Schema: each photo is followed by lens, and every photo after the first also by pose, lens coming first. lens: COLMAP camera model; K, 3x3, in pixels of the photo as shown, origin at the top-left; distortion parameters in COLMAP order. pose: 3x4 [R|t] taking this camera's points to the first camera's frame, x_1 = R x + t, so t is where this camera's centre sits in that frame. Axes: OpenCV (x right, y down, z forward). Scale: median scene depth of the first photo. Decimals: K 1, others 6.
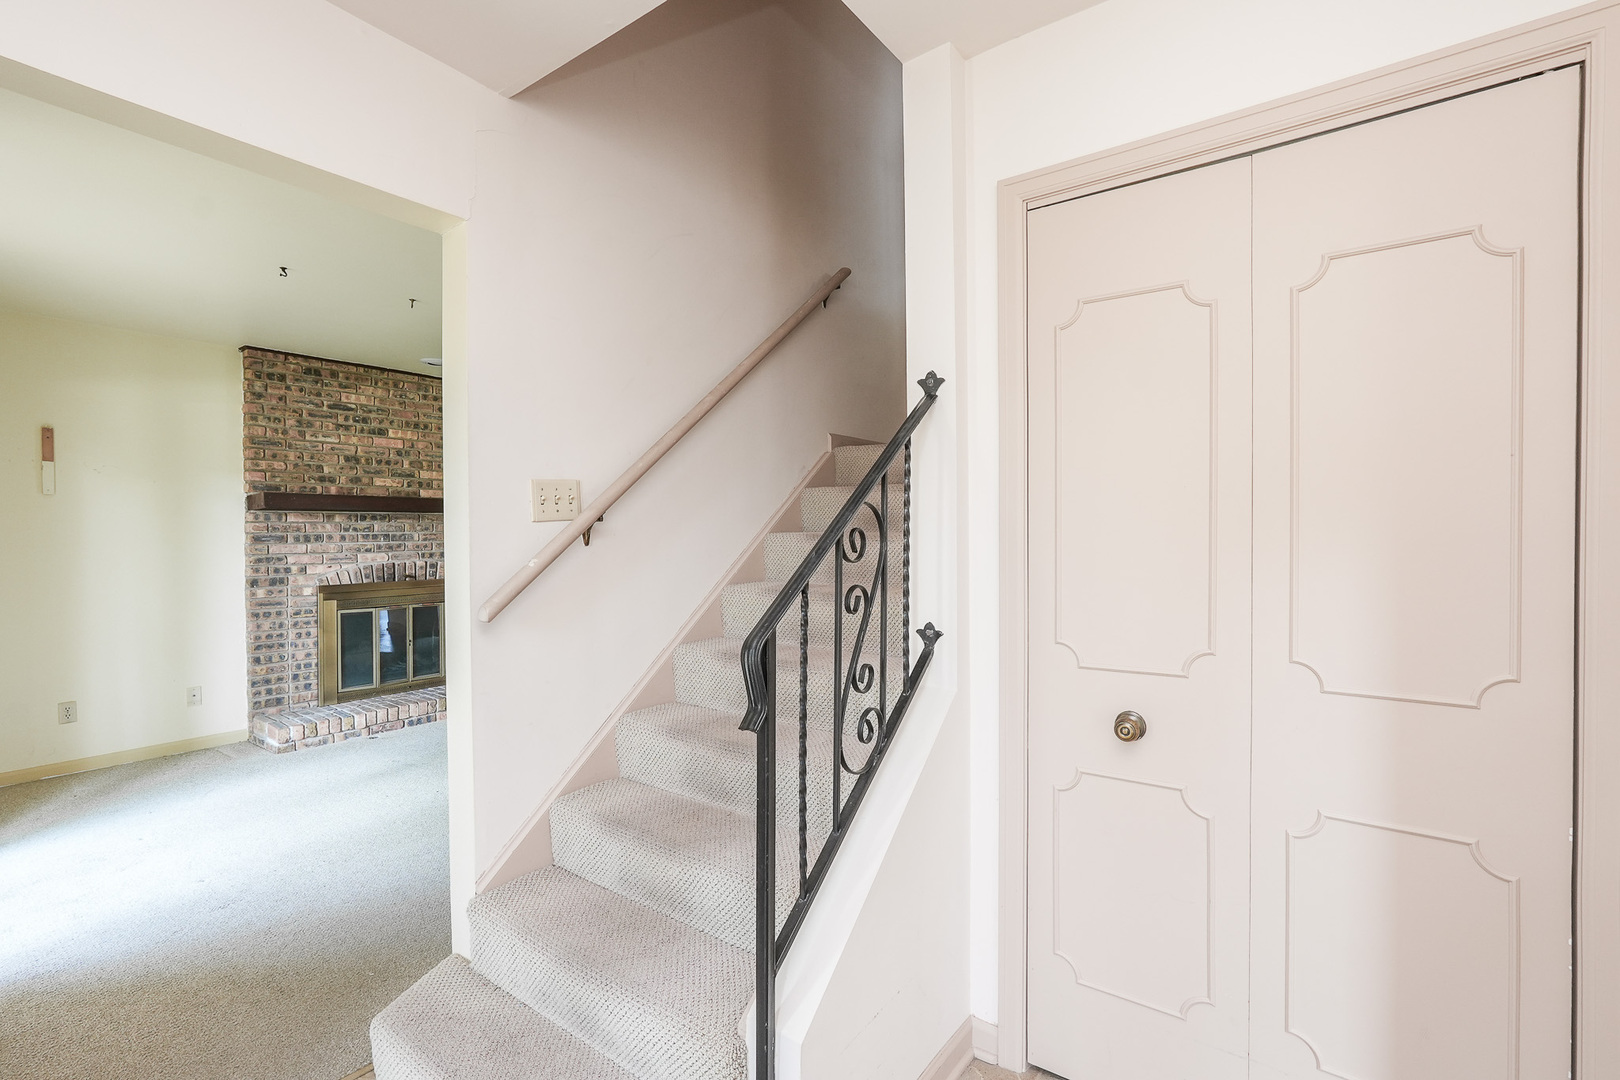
lens RADIAL K [[738.2, 0, 806.3], [0, 738.2, 539.8], [0, 0, 1]] dist [-0.022853, 0.011532]
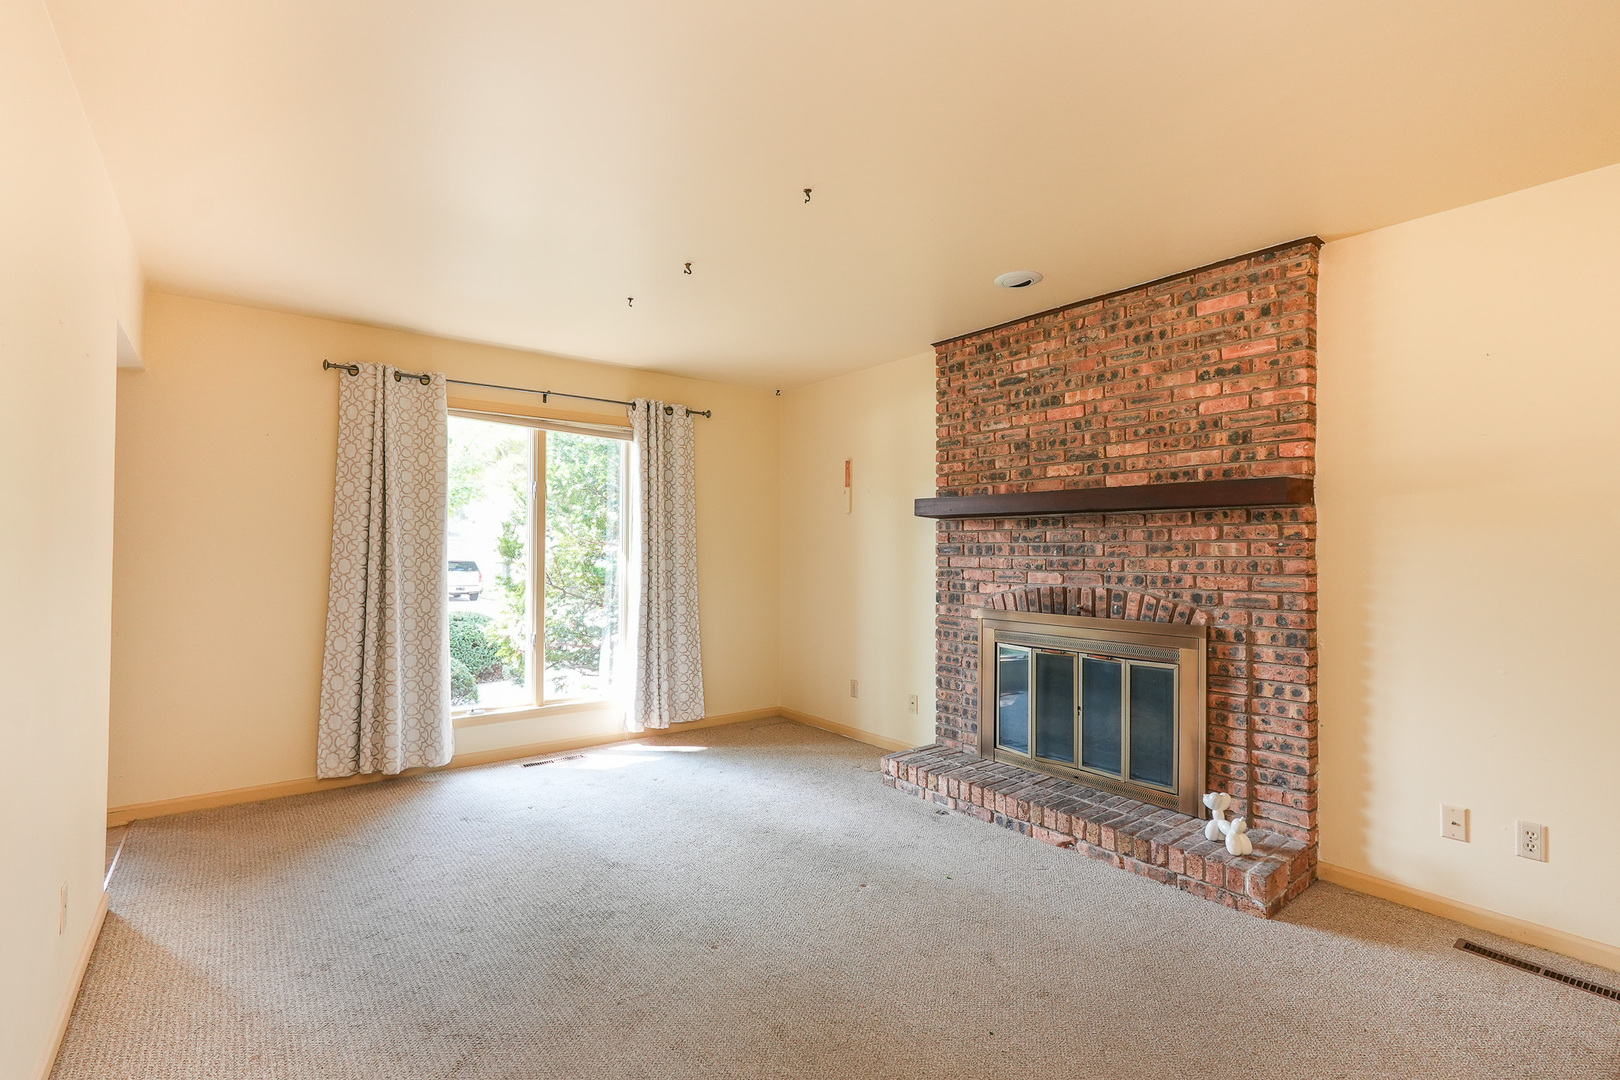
lens RADIAL K [[738.2, 0, 806.3], [0, 738.2, 539.8], [0, 0, 1]] dist [-0.022853, 0.011532]
pose [[-0.264884, -0.004366, -0.964270, 0.175651], [-0.010456, 0.999944, -0.001656, -0.010177], [0.964223, 0.009643, -0.264915, 1.022049]]
